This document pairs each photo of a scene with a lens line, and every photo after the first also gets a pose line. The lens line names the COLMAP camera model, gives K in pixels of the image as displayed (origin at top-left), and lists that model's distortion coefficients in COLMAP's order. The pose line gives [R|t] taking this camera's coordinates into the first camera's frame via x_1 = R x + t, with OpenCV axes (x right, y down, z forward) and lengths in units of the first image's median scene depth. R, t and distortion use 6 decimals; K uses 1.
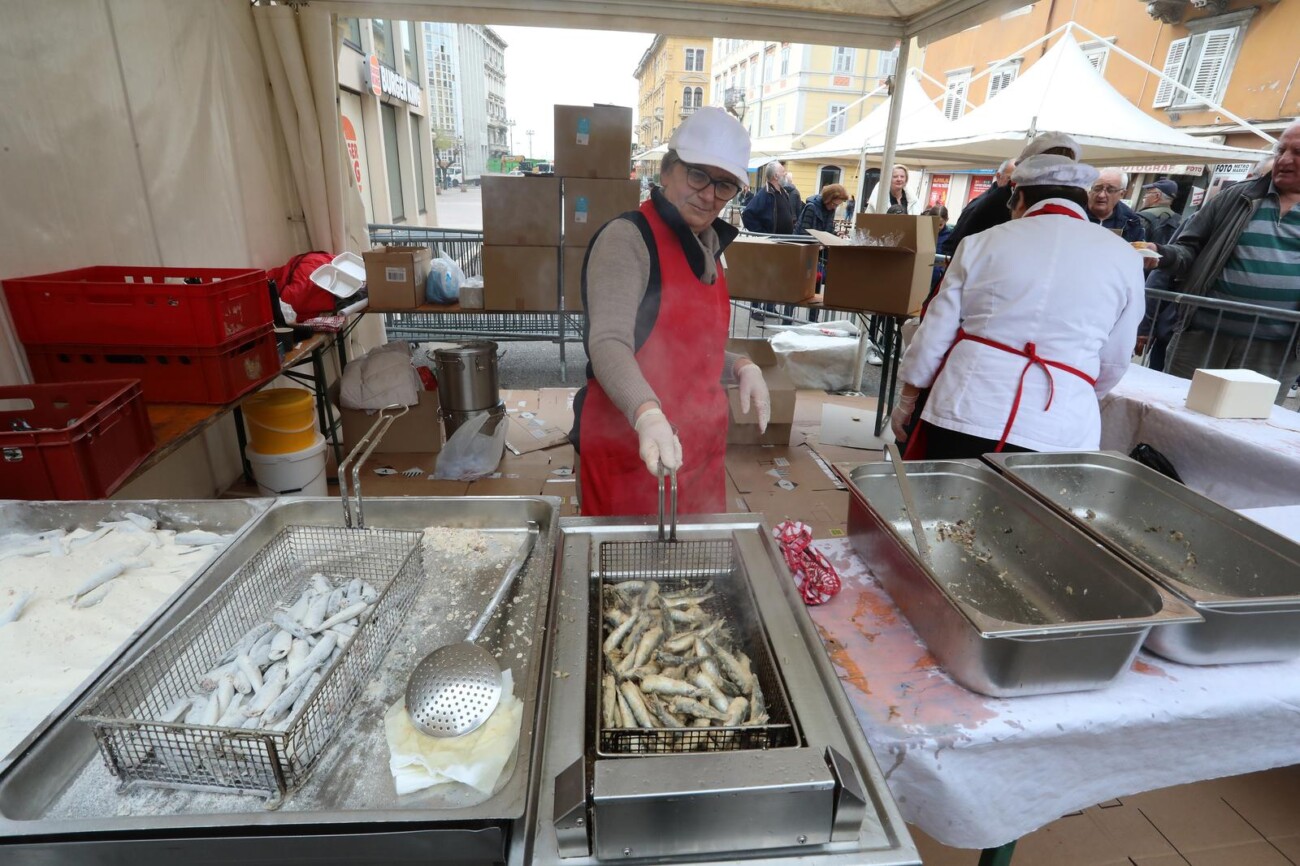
lens RADIAL K [[646.4, 0, 640.9], [0, 646.4, 432.9], [0, 0, 1]] dist [-0.058946, 0.020969]
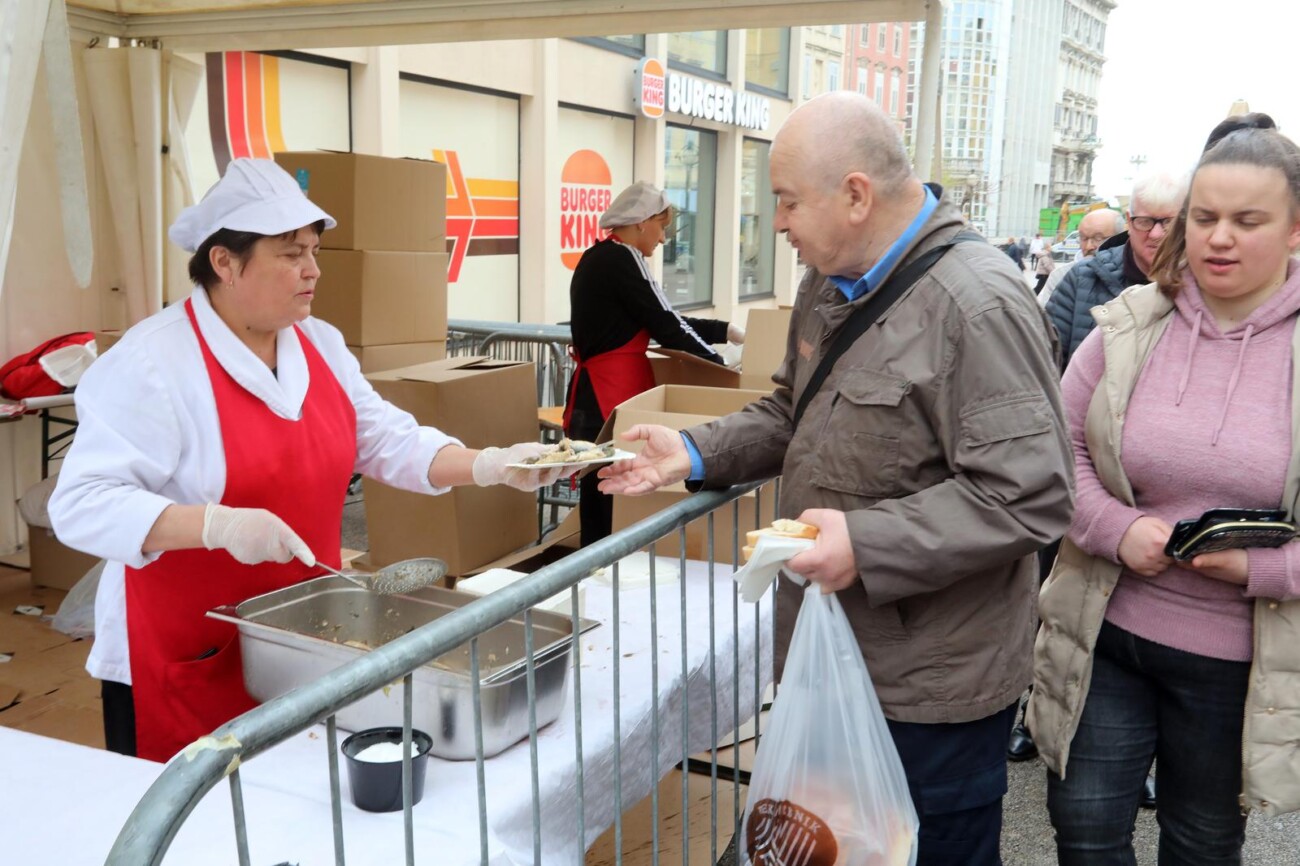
lens RADIAL K [[1230.6, 0, 647.2], [0, 1230.6, 434.6], [0, 0, 1]] dist [0.022399, 0.000000]
pose [[0.869478, 0.070675, -0.488889, 1.257579], [-0.177831, 0.968138, -0.176312, -0.006092], [0.460851, 0.240239, 0.854343, 0.029128]]
